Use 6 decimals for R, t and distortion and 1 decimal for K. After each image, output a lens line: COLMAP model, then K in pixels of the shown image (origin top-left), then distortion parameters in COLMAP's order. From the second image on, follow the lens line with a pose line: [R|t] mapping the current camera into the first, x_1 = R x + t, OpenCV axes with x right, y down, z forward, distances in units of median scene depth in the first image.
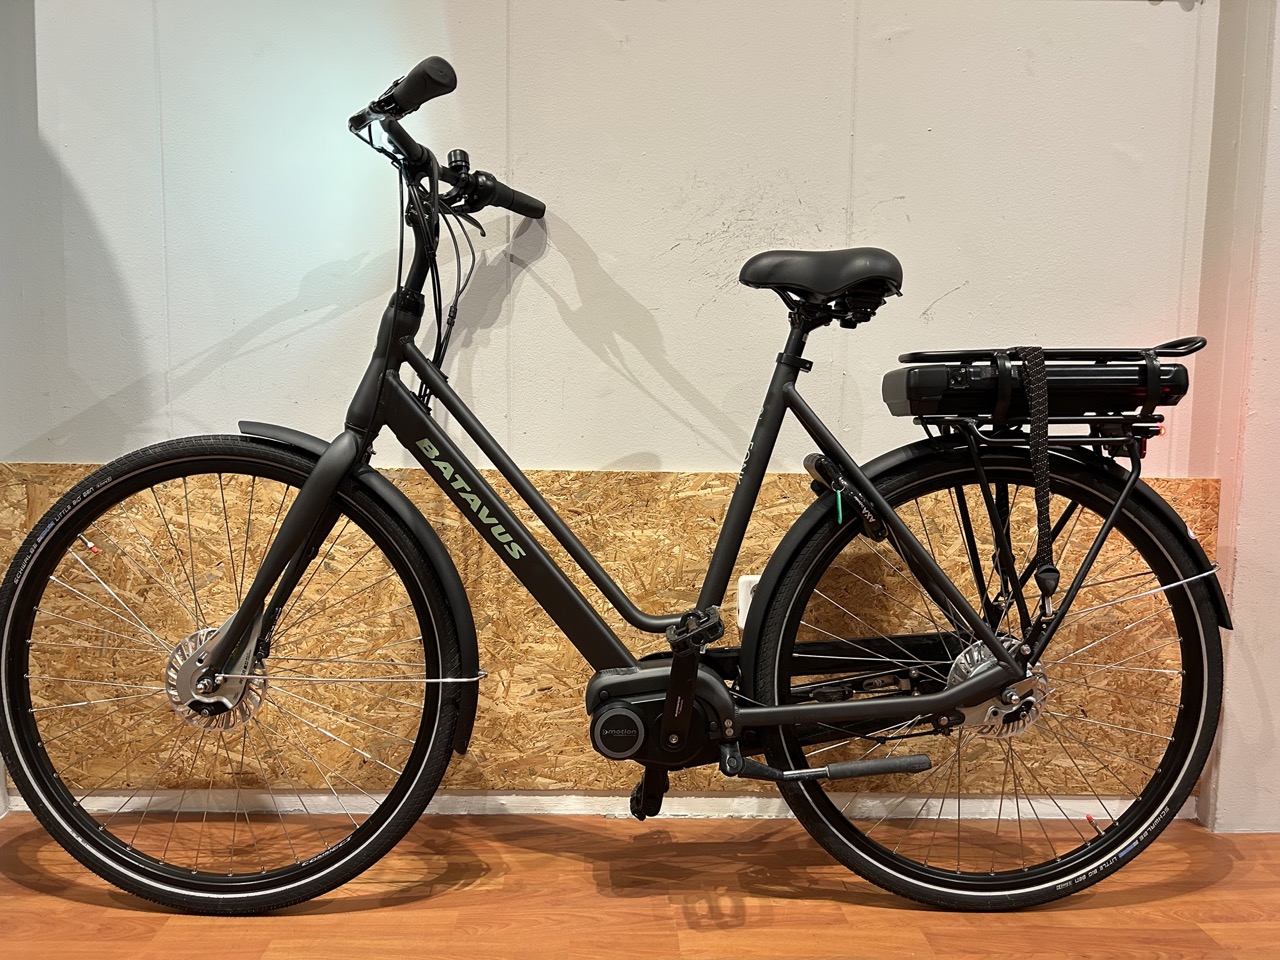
lens RADIAL K [[986.8, 0, 639.3], [0, 986.8, 471.1], [0, 0, 1]] dist [0.044781, -0.059678]
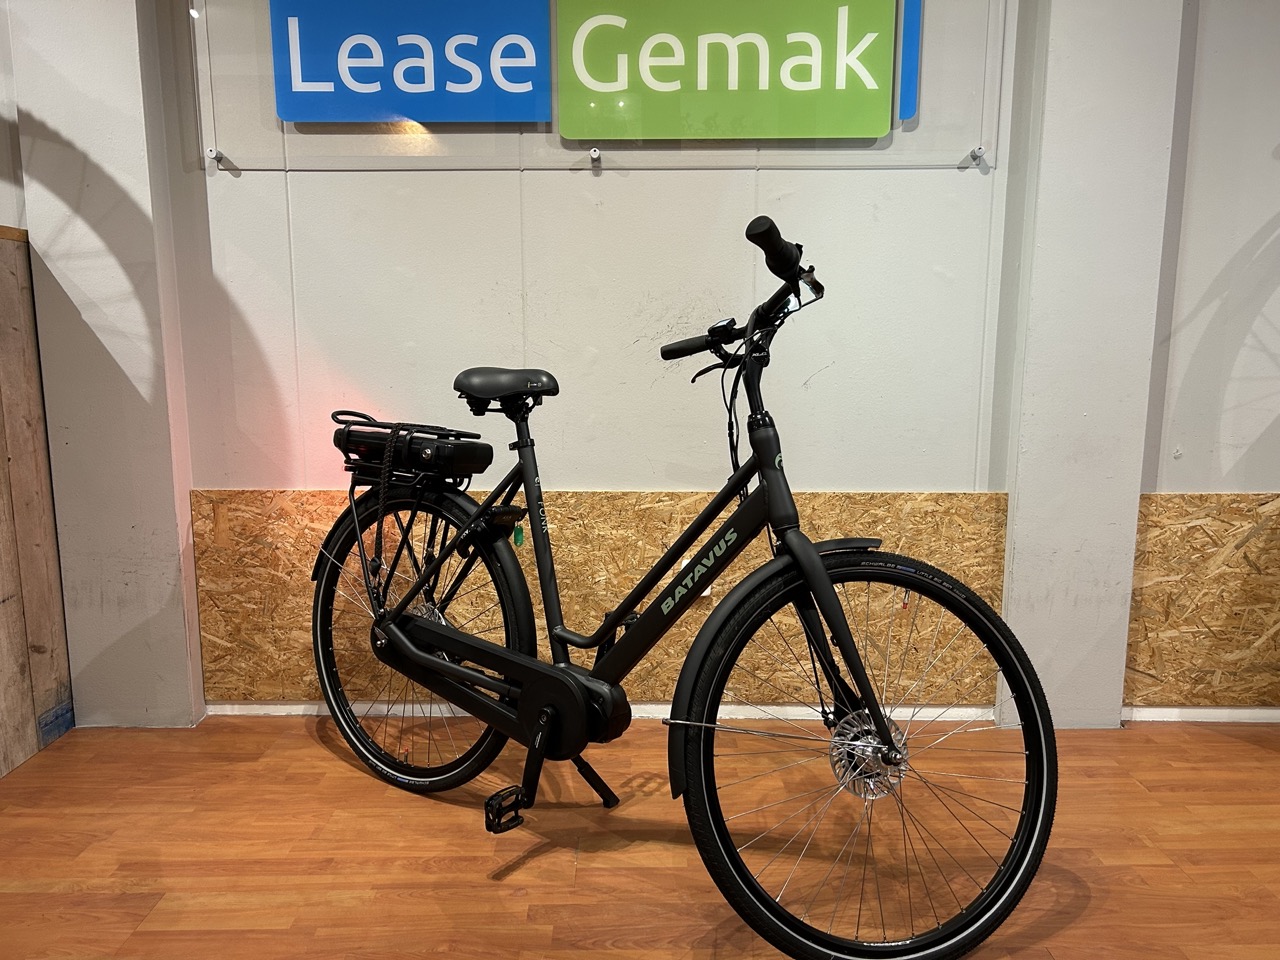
lens RADIAL K [[986.8, 0, 643.6], [0, 986.8, 484.5], [0, 0, 1]] dist [0.044781, -0.059678]
pose [[0.999422, -0.007871, -0.033073, 0.093331], [0.010141, 0.997563, 0.069032, -0.112346], [0.032449, -0.069327, 0.997066, -0.486036]]
